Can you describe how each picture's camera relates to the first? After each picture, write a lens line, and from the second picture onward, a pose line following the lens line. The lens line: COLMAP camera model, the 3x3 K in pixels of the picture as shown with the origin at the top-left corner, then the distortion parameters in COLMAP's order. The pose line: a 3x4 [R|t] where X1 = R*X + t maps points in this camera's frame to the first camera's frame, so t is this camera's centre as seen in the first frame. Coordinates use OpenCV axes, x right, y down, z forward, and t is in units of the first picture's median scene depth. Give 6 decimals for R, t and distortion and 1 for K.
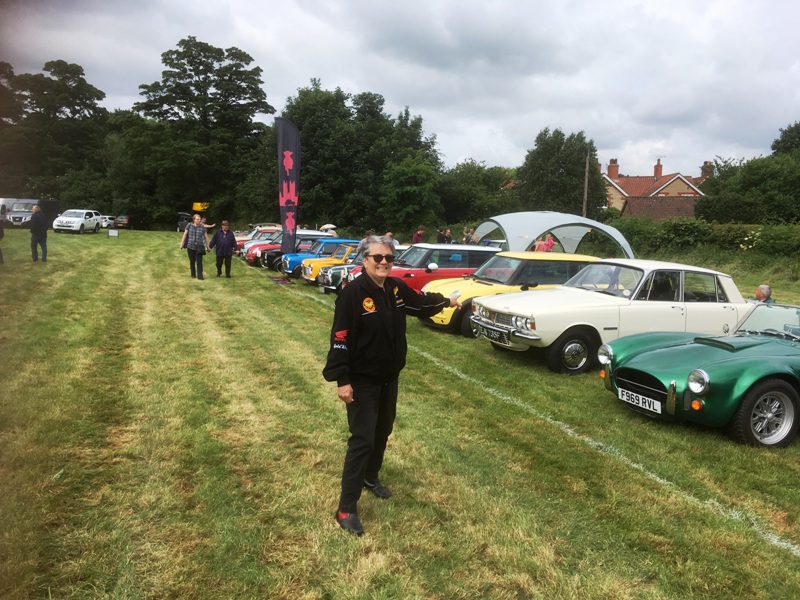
lens RADIAL K [[741.8, 0, 399.2], [0, 741.8, 316.6], [0, 0, 1]] dist [0.088066, -0.114282]
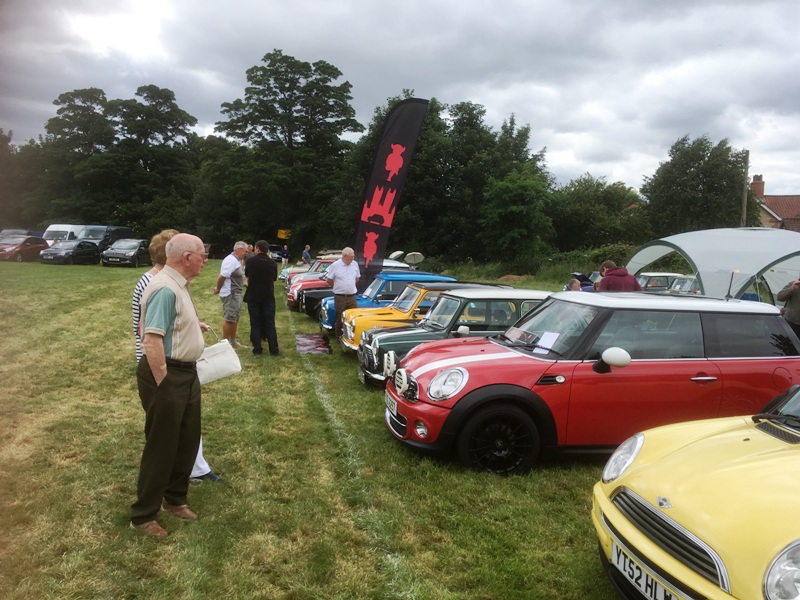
lens RADIAL K [[687.0, 0, 400.0], [0, 687.0, 300.0], [0, 0, 1]] dist [0.119373, 0.000383]
pose [[0.990330, 0.009158, -0.138427, -0.004313], [-0.016760, 0.998408, -0.053850, -0.022171], [0.137713, 0.055649, 0.988908, 0.186210]]
